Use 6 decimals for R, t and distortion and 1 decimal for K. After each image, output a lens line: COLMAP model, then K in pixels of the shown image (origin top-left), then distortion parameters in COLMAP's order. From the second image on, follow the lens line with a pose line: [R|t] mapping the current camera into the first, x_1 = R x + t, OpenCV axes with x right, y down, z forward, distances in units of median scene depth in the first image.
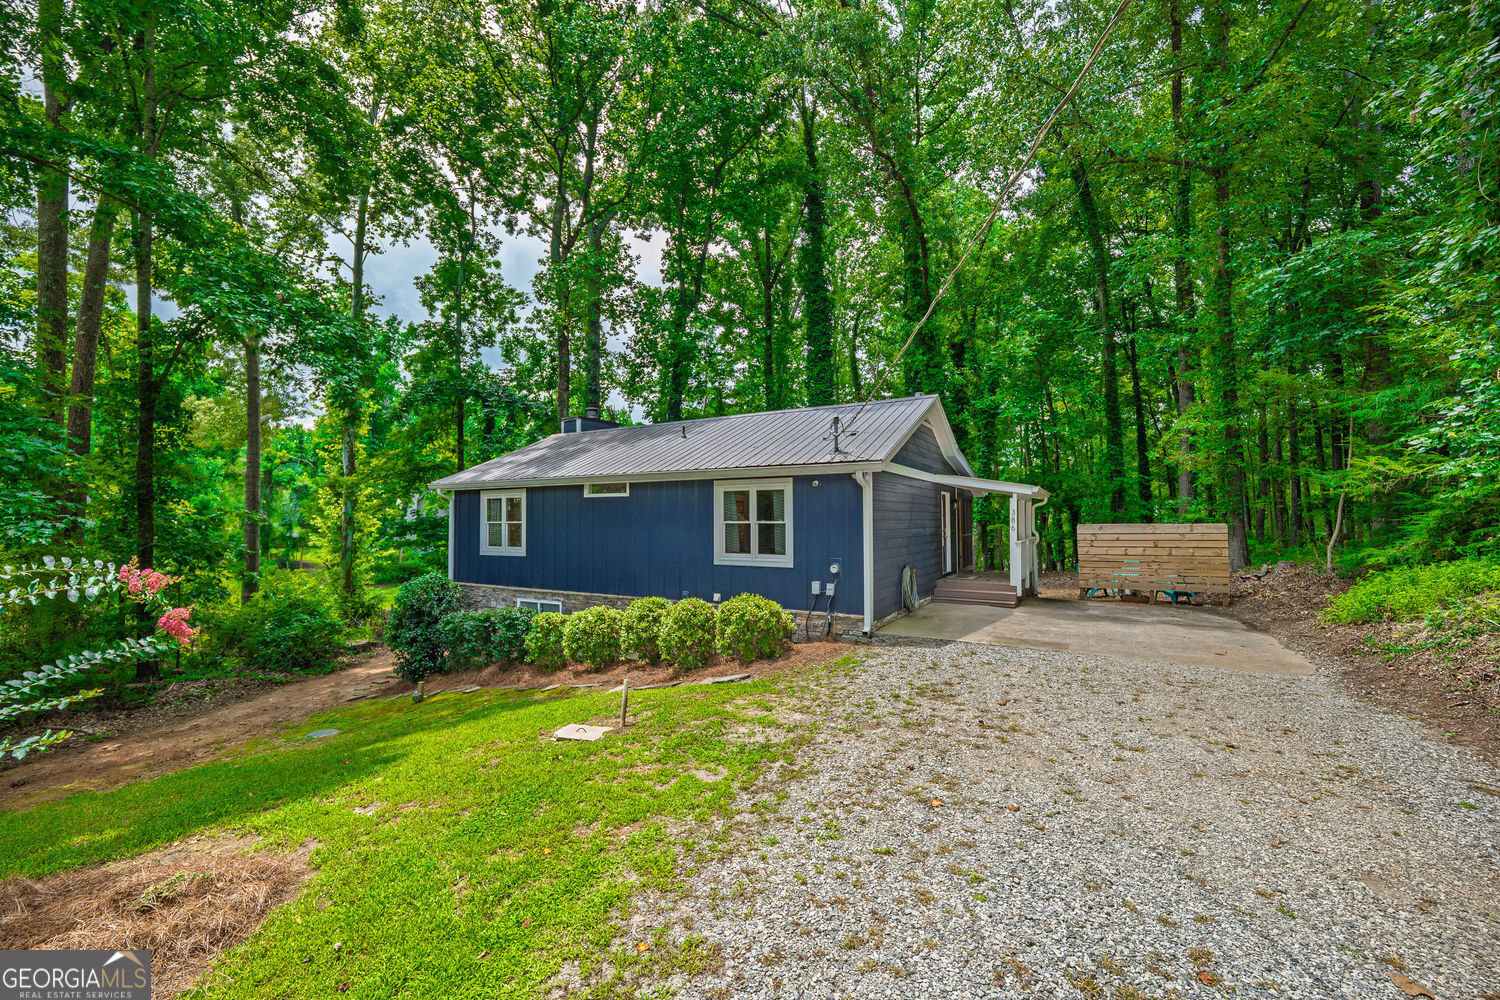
lens RADIAL K [[606.1, 0, 748.9], [0, 606.1, 500.8], [0, 0, 1]] dist [-0.013316, 0.000288]
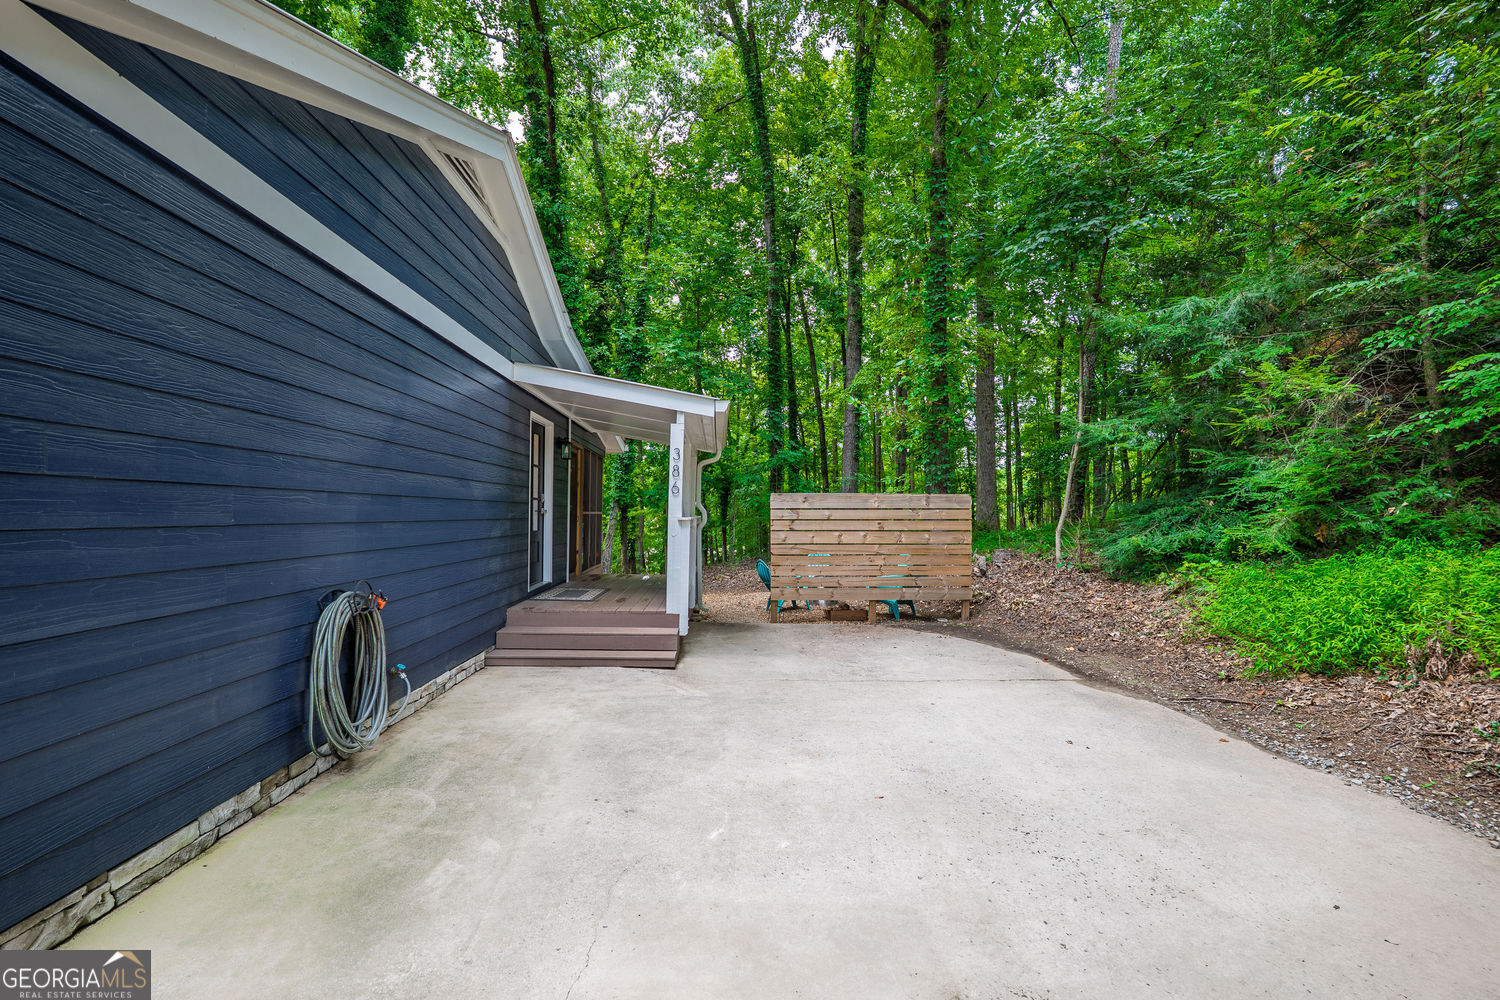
lens RADIAL K [[606.1, 0, 750.8], [0, 606.1, 504.4], [0, 0, 1]] dist [-0.013316, 0.000288]
pose [[0.840876, 0.021152, 0.540815, 0.215944], [-0.030860, 0.999484, 0.008891, 0.047085], [-0.540348, -0.024165, 0.841095, 0.531355]]
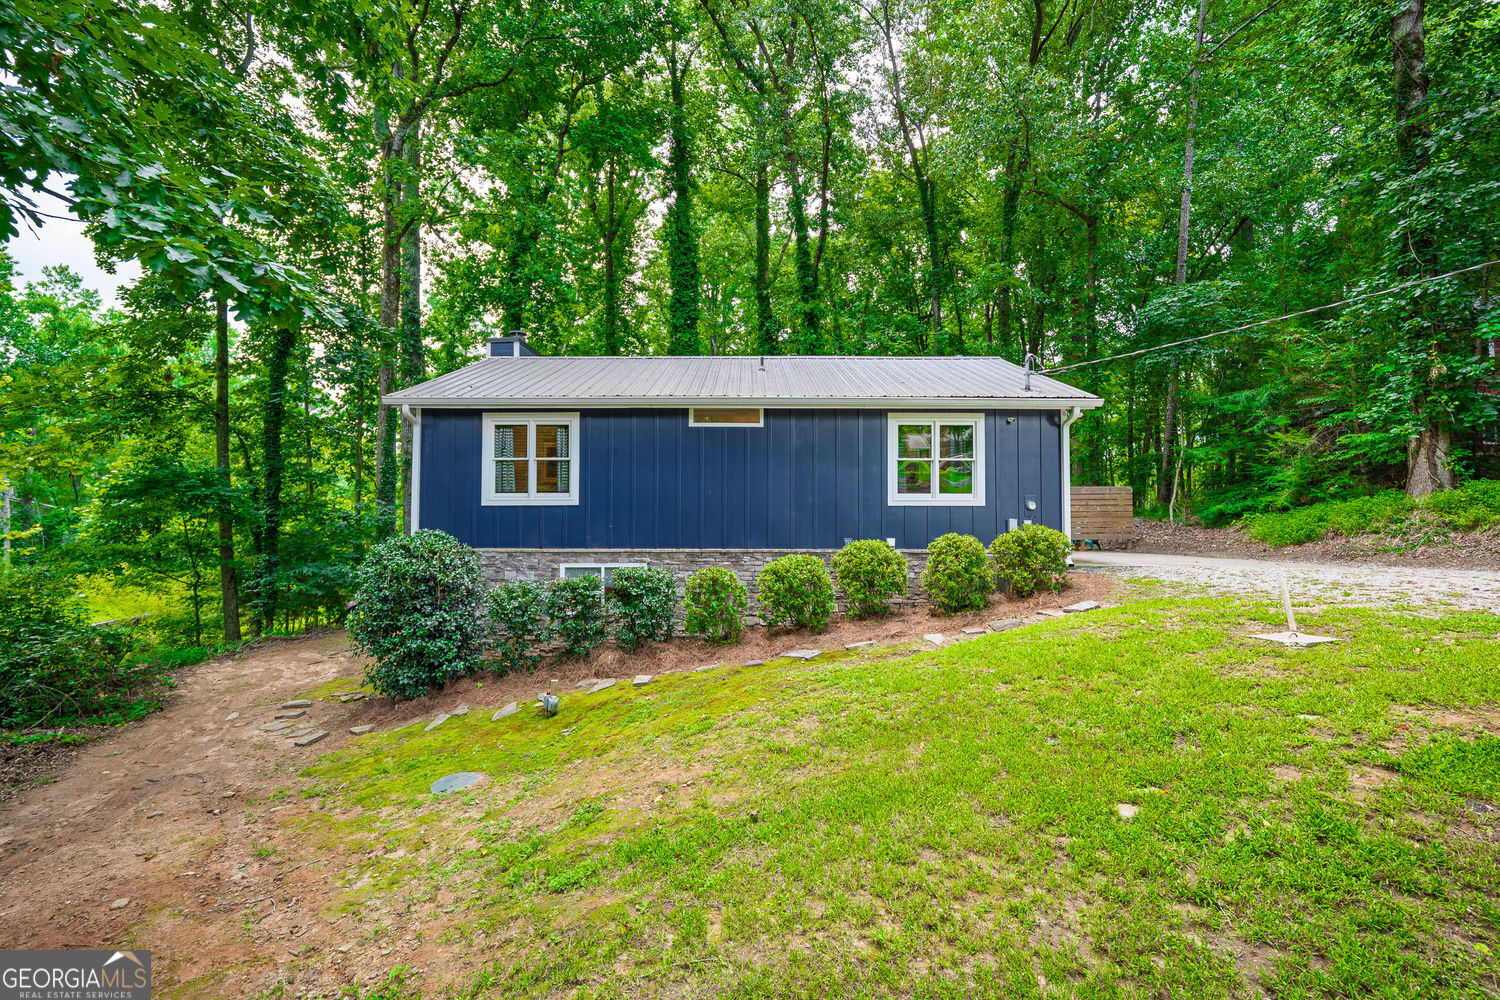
lens RADIAL K [[606.1, 0, 747.7], [0, 606.1, 506.3], [0, 0, 1]] dist [-0.013316, 0.000288]
pose [[0.865660, 0.013234, 0.500458, -0.538674], [-0.018573, 0.999811, 0.005688, 0.082556], [-0.500288, -0.014219, 0.865742, 0.261911]]
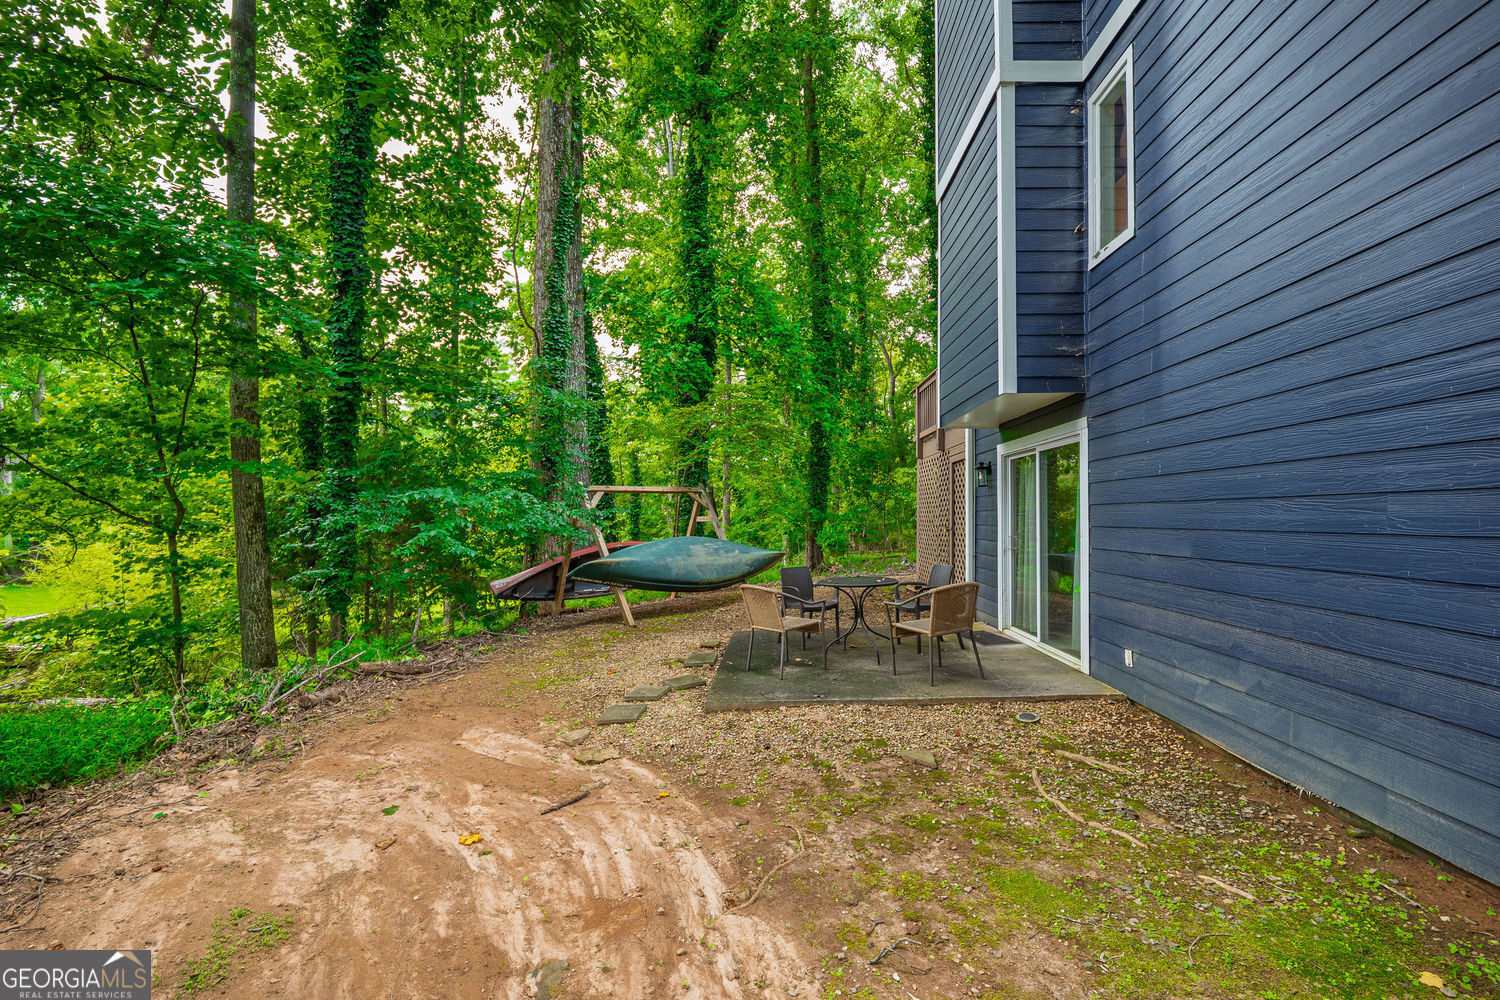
lens RADIAL K [[606.1, 0, 756.4], [0, 606.1, 511.0], [0, 0, 1]] dist [-0.013316, 0.000288]
pose [[0.879936, 0.019300, 0.474700, -0.686738], [-0.030451, 0.999411, 0.015813, 0.218264], [-0.474116, -0.028369, 0.880005, 1.106535]]
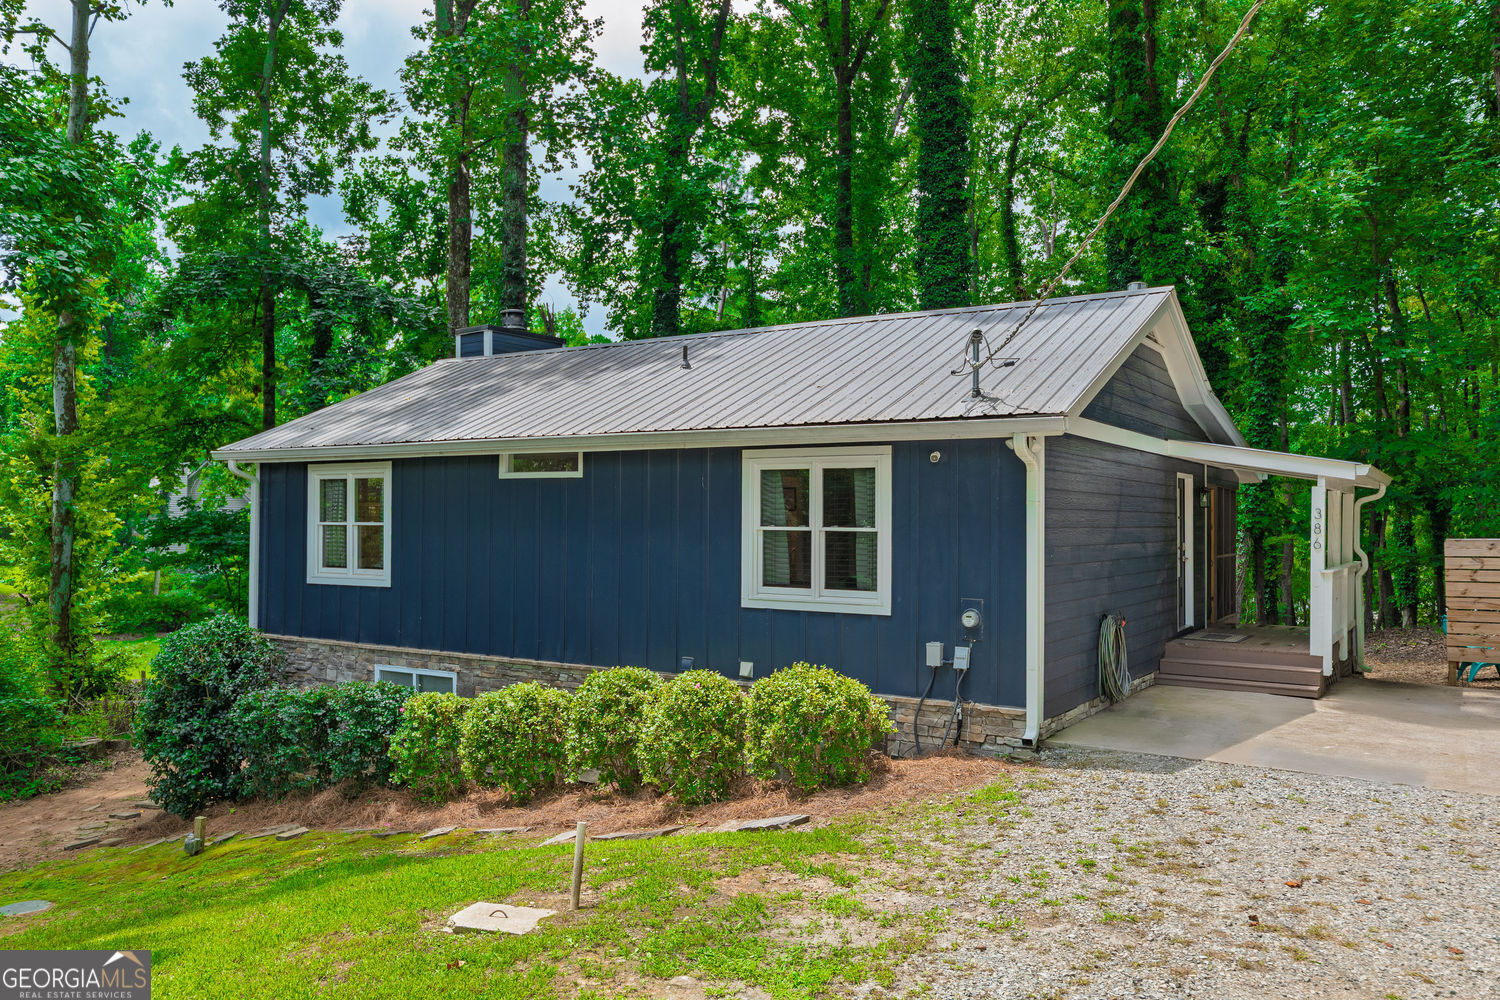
lens RADIAL K [[1148.4, 0, 751.1], [0, 1148.4, 502.0], [0, 0, 1]] dist [-0.007646, 0.007752]
pose [[0.998928, 0.008725, -0.045465, -0.003156], [-0.008022, 0.999846, 0.015621, -0.002520], [0.045594, -0.015240, 0.998844, -0.003432]]
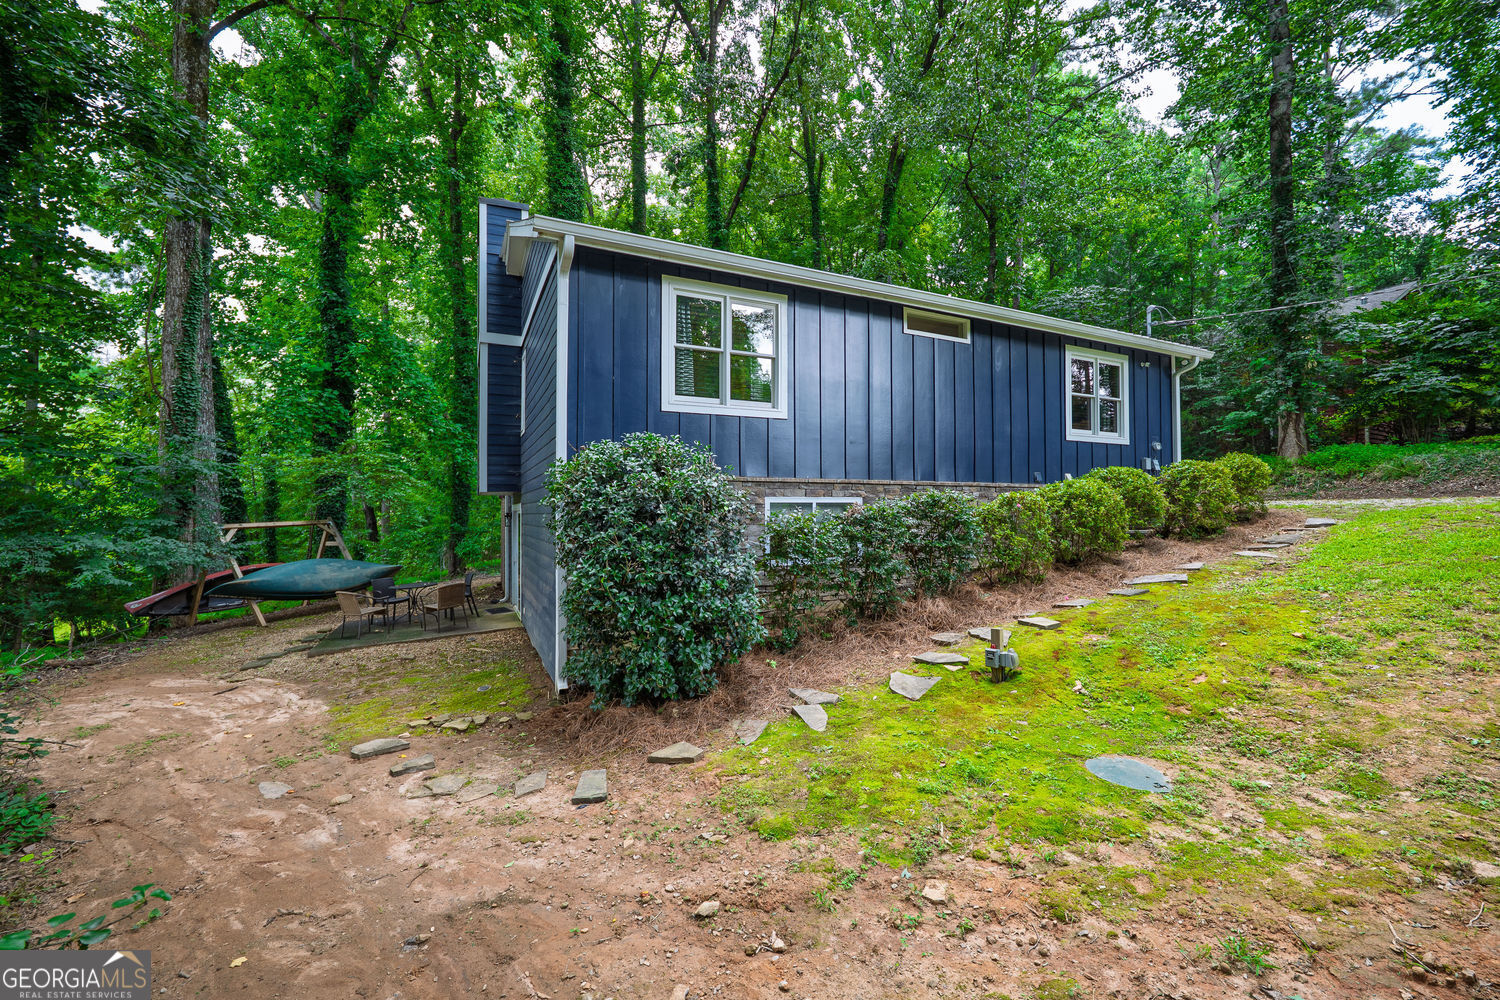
lens RADIAL K [[606.1, 0, 757.7], [0, 606.1, 500.8], [0, 0, 1]] dist [-0.013316, 0.000288]
pose [[0.562995, 0.016069, 0.826304, -0.804354], [-0.023827, 0.999711, -0.003207, 0.161914], [-0.826116, -0.017882, 0.563216, 0.692667]]
